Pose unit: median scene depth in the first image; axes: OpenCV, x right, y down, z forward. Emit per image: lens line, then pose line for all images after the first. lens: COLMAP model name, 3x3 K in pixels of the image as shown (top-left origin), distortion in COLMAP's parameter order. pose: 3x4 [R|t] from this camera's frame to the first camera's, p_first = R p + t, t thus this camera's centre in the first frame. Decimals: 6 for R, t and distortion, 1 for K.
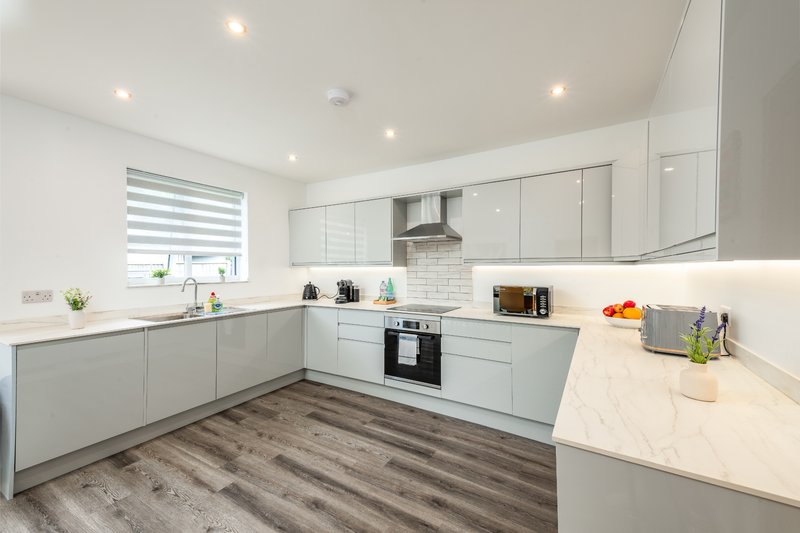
lens RADIAL K [[325.3, 0, 386.2], [0, 325.3, 266.6], [0, 0, 1]] dist [0.049363, 0.000348]
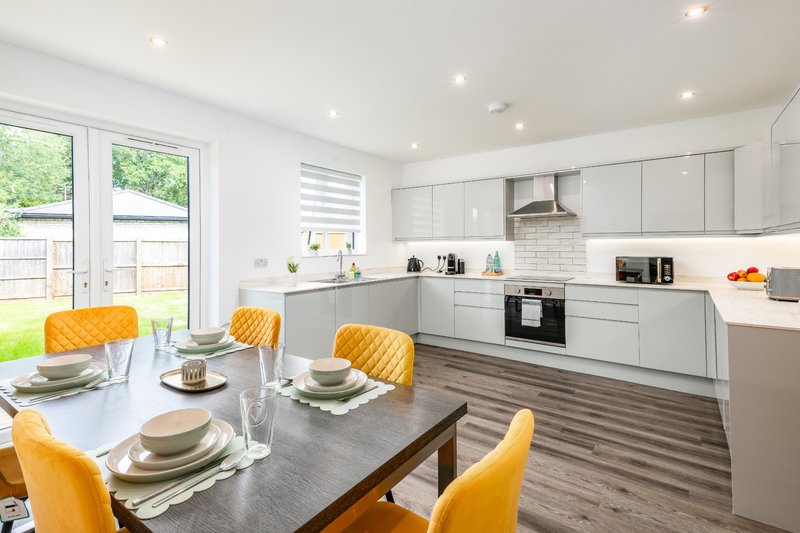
lens RADIAL K [[385.8, 0, 369.0], [0, 385.8, 243.0], [0, 0, 1]] dist [0.046033, -0.008585]
pose [[0.994410, -0.003676, -0.105523, -0.351390], [0.003421, 0.999991, -0.002597, 0.011747], [0.105531, 0.002221, 0.994414, -0.407931]]
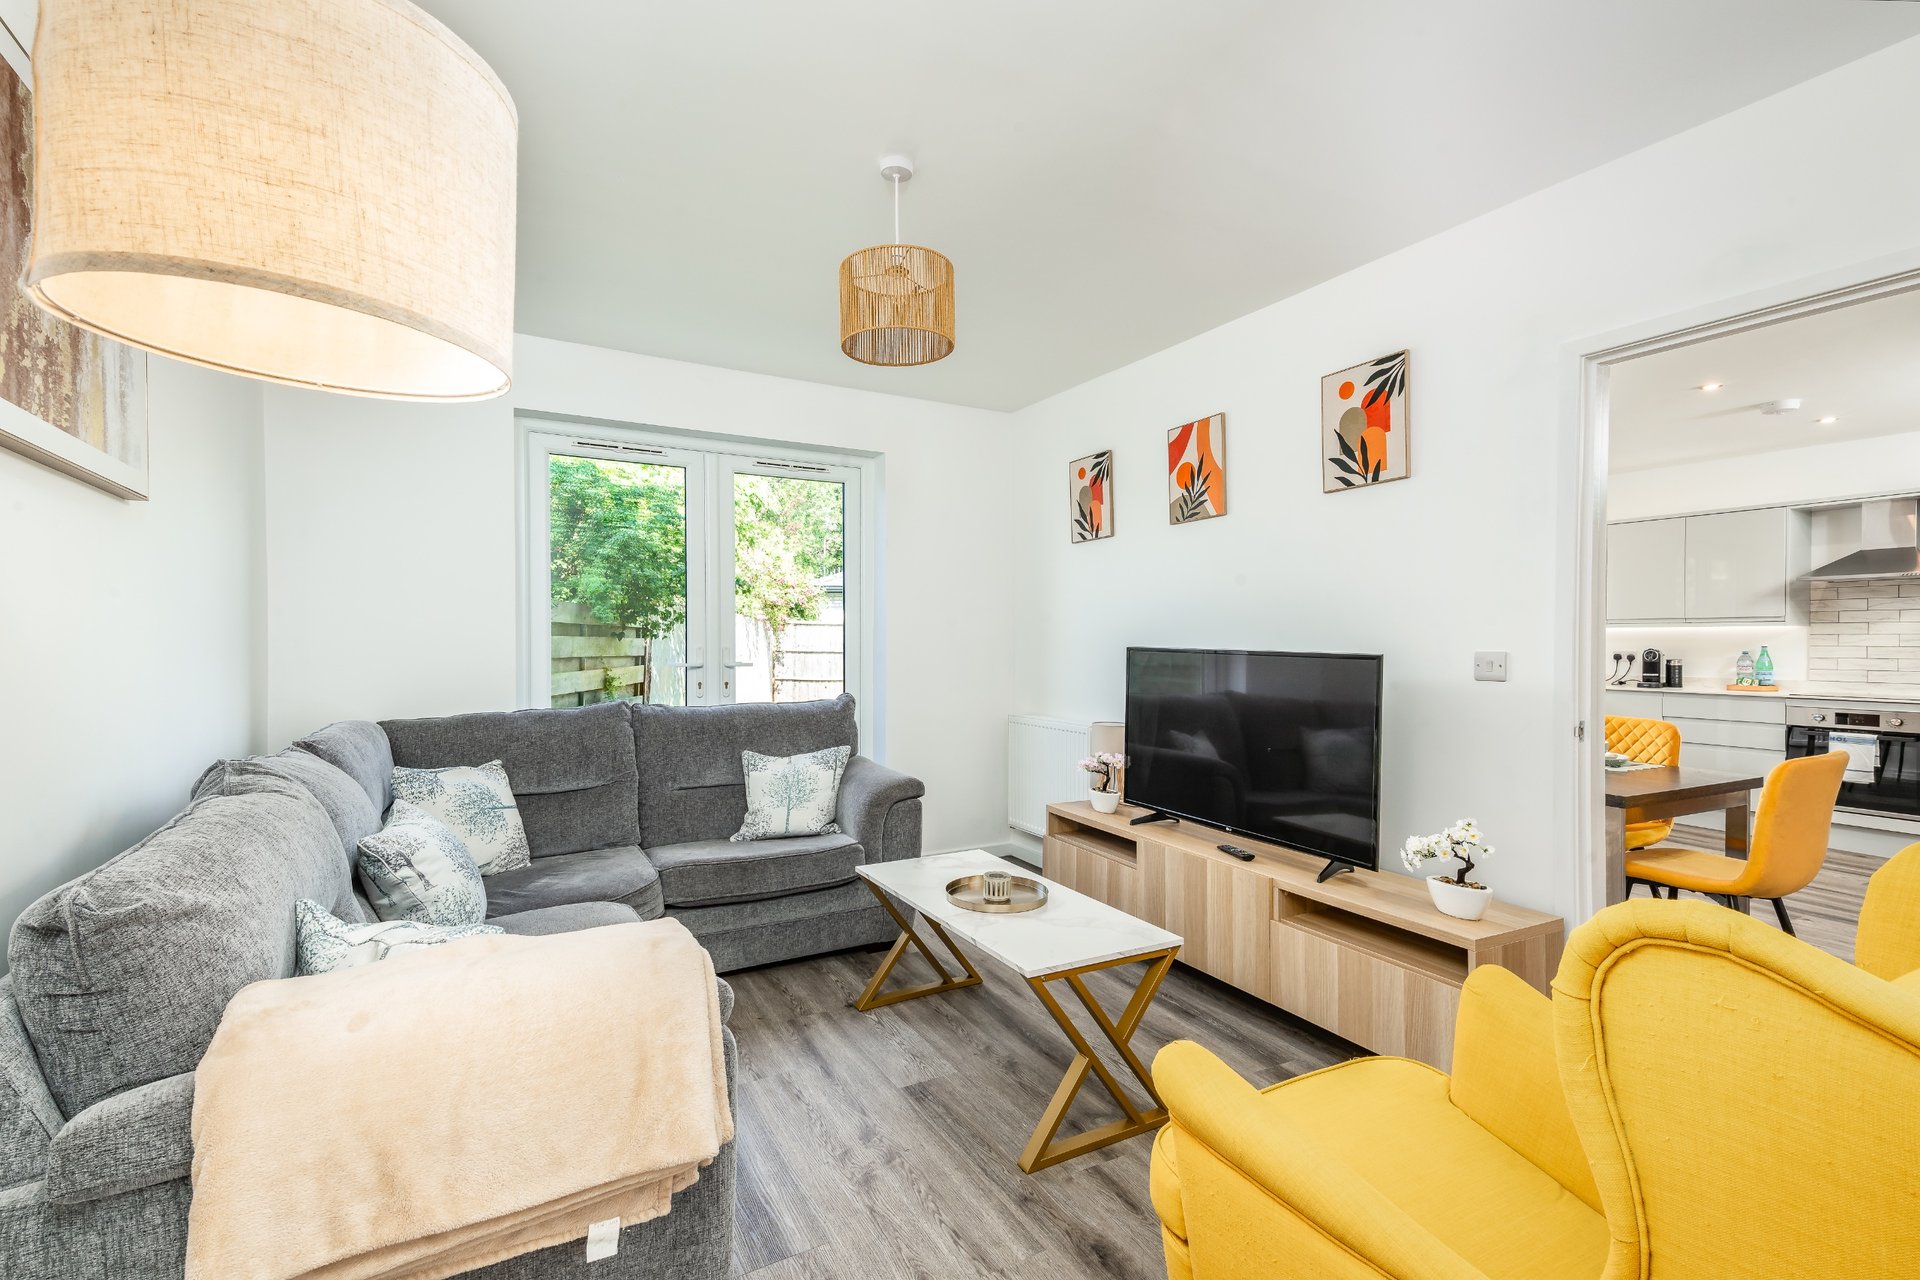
lens RADIAL K [[805.2, 0, 953.6], [0, 805.2, 646.1], [0, 0, 1]] dist [0.003104, 0.000074]
pose [[0.851969, 0.010359, -0.523489, -0.579566], [-0.003983, 0.999904, 0.013306, 0.028587], [0.523577, -0.009251, 0.851928, -1.182495]]
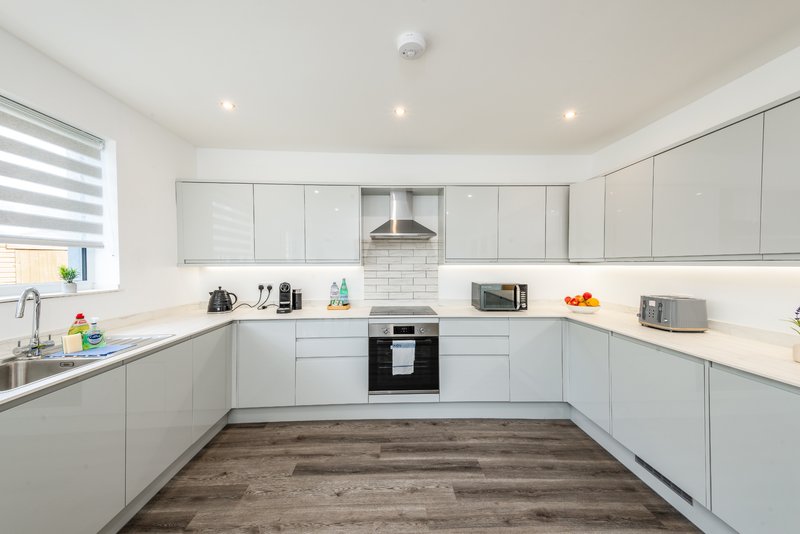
lens RADIAL K [[312.8, 0, 401.8], [0, 312.8, 268.6], [0, 0, 1]] dist [0.045585, -0.001648]
pose [[0.827056, -0.005532, 0.562092, -0.423167], [-0.002944, 0.999895, 0.014172, -0.004990], [-0.562112, -0.013376, 0.826953, 0.287466]]
